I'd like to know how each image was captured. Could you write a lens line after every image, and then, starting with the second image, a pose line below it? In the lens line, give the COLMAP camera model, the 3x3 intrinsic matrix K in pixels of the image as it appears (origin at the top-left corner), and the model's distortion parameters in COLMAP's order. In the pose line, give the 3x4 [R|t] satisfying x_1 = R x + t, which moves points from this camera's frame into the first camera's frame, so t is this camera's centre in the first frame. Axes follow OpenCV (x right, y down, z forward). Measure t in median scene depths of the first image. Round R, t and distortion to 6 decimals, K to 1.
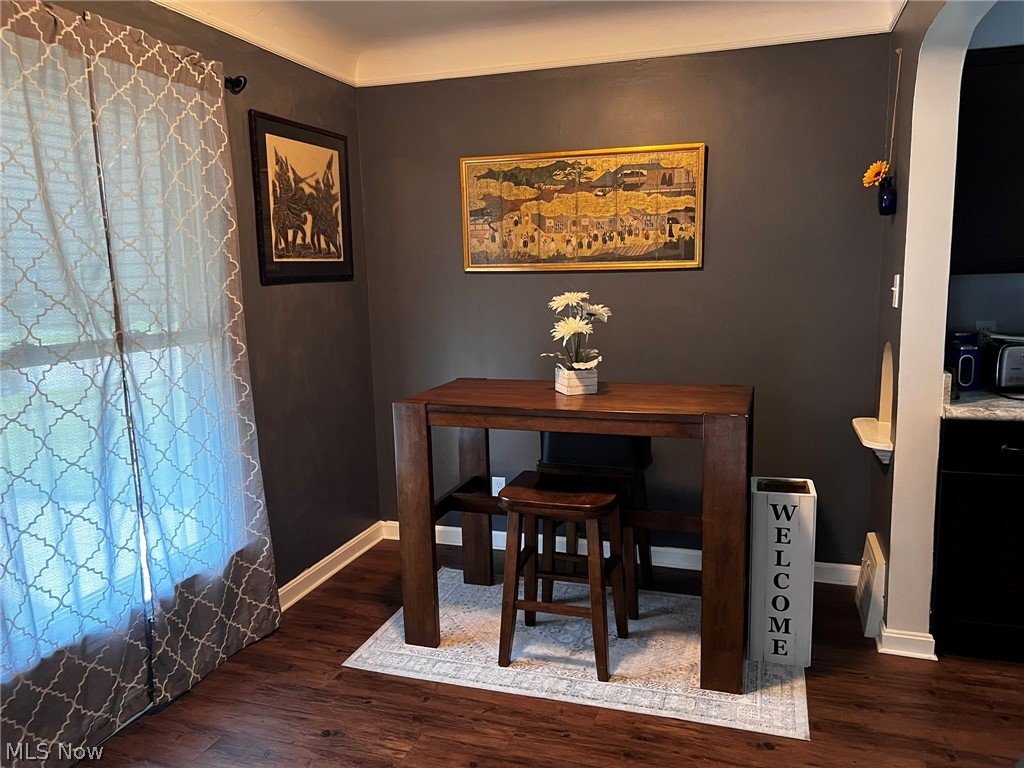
lens RADIAL K [[778.5, 0, 516.8], [0, 778.5, 387.4], [0, 0, 1]] dist [0.034513, -0.036986]
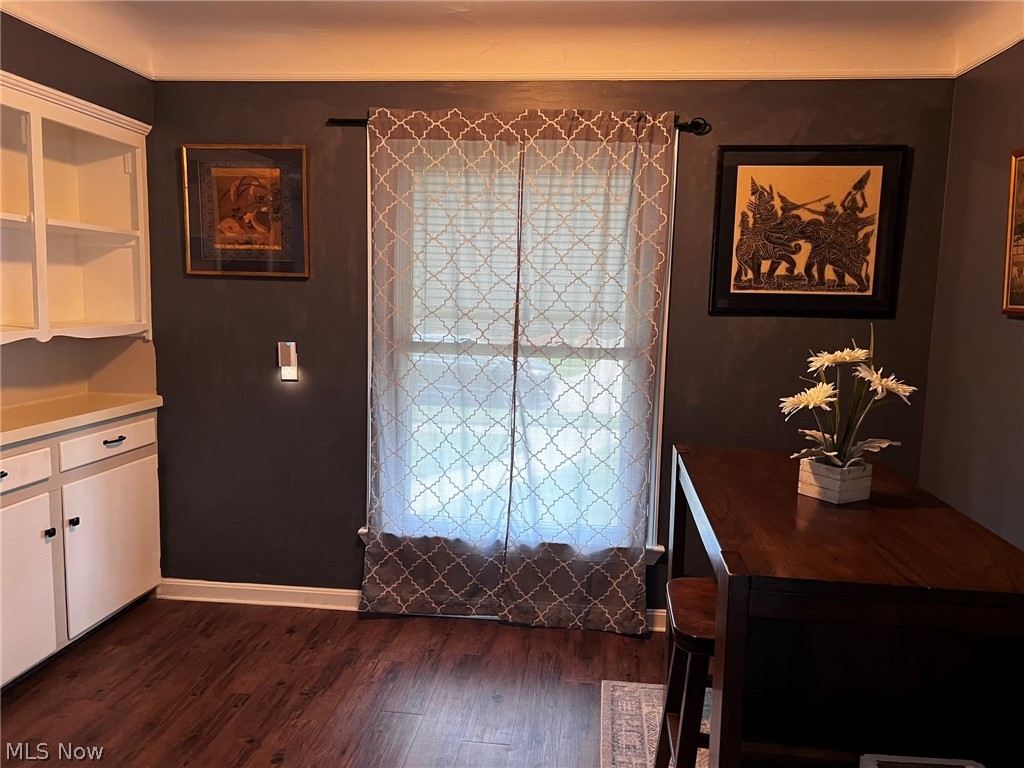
lens RADIAL K [[778.5, 0, 516.8], [0, 778.5, 387.4], [0, 0, 1]] dist [0.034513, -0.036986]
pose [[0.196271, 0.144807, -0.969798, 0.603634], [-0.178926, 0.977719, 0.109778, -0.100811], [0.964087, 0.151976, 0.217808, 0.523974]]
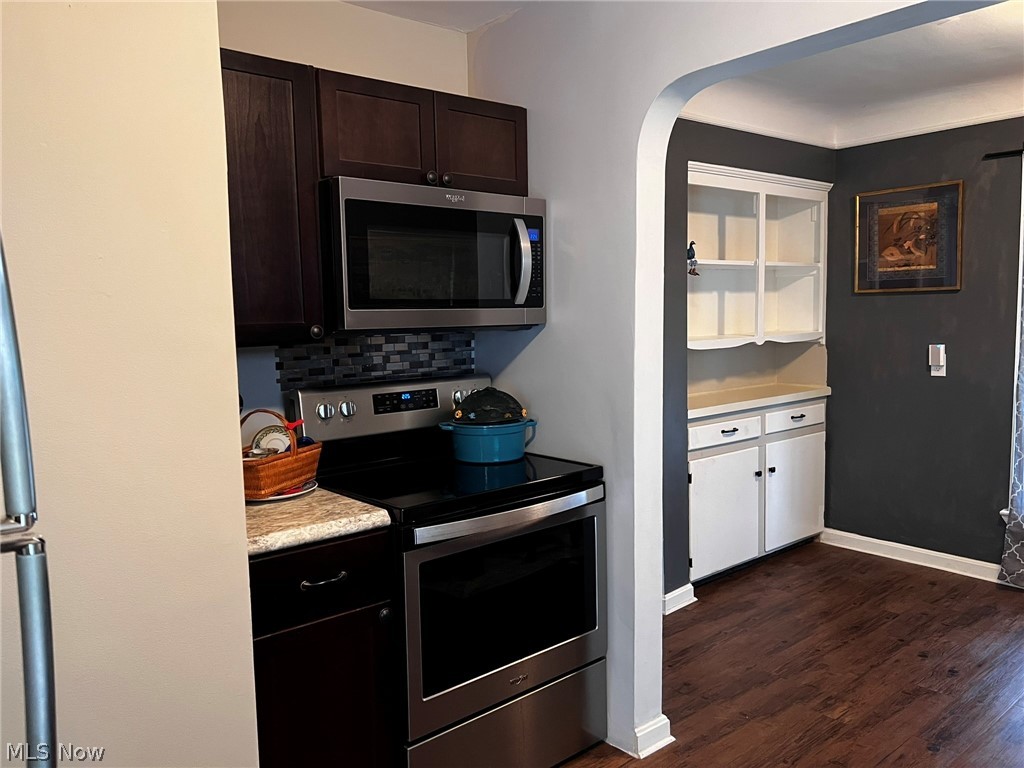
lens RADIAL K [[778.5, 0, 516.8], [0, 778.5, 387.4], [0, 0, 1]] dist [0.034513, -0.036986]
pose [[-0.531567, 0.120078, -0.838461, 0.940254], [-0.094667, 0.975276, 0.199688, -0.111048], [0.841709, 0.185522, -0.507057, 0.528329]]
